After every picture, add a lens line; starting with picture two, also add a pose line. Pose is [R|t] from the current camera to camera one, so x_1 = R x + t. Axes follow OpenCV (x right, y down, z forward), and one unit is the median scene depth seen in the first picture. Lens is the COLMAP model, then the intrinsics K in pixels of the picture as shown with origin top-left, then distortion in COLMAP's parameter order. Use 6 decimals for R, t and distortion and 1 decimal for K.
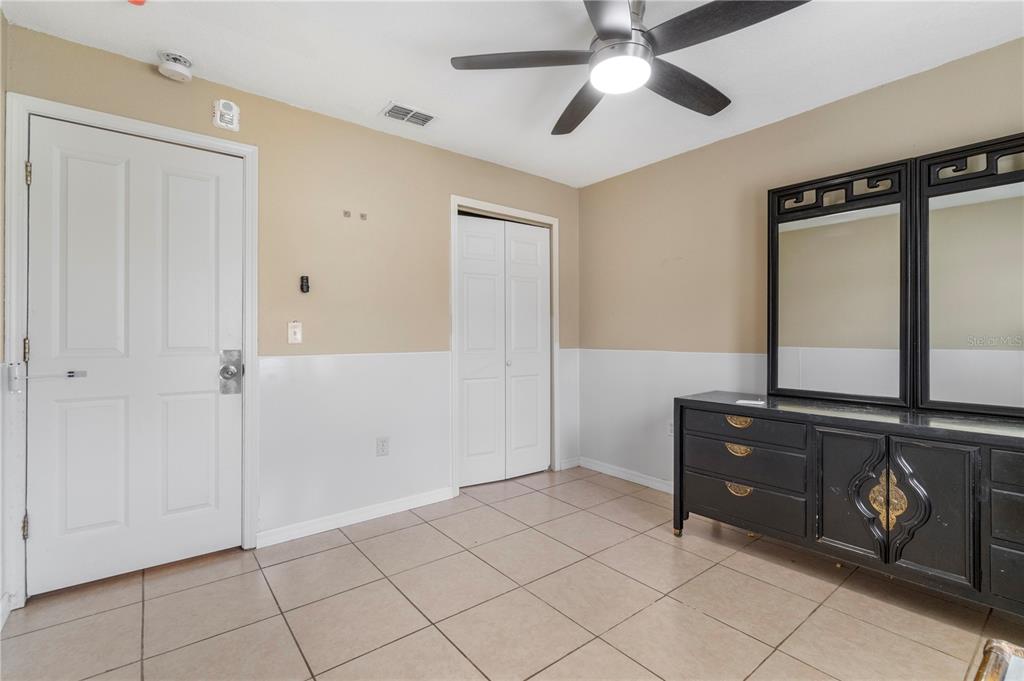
lens RADIAL K [[456.5, 0, 509.8], [0, 456.5, 339.4], [0, 0, 1]] dist [-0.000092, -0.000217]
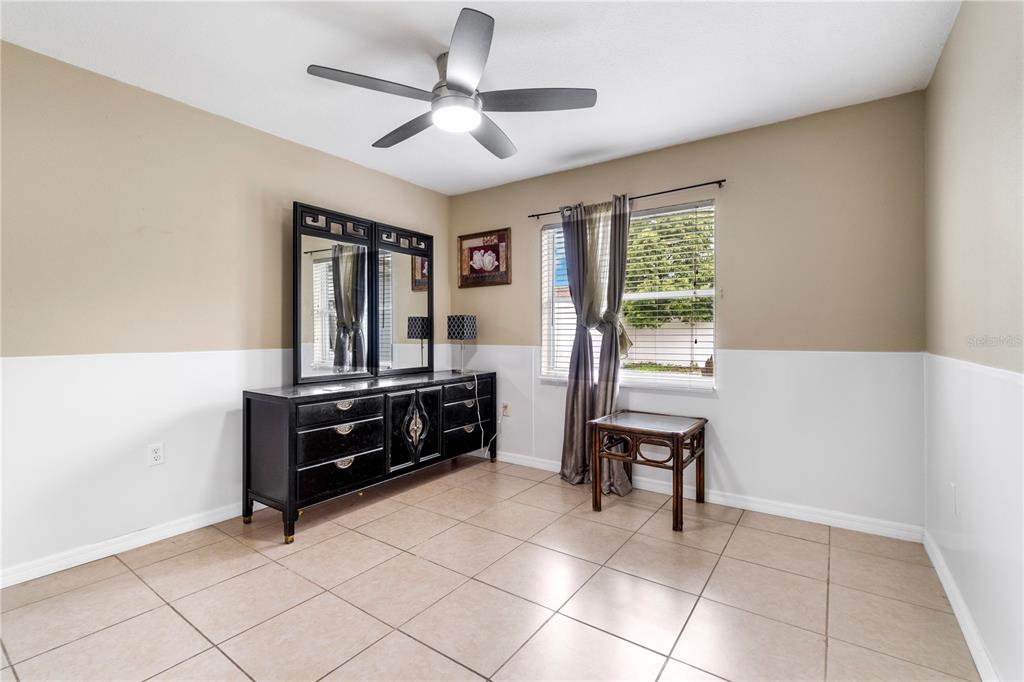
lens RADIAL K [[456.5, 0, 511.0], [0, 456.5, 334.5], [0, 0, 1]] dist [-0.000092, -0.000217]
pose [[-0.278974, 0.001073, 0.960298, -0.749513], [0.008908, 0.999959, 0.001471, 0.003097], [-0.960257, 0.008965, -0.278972, 0.921411]]
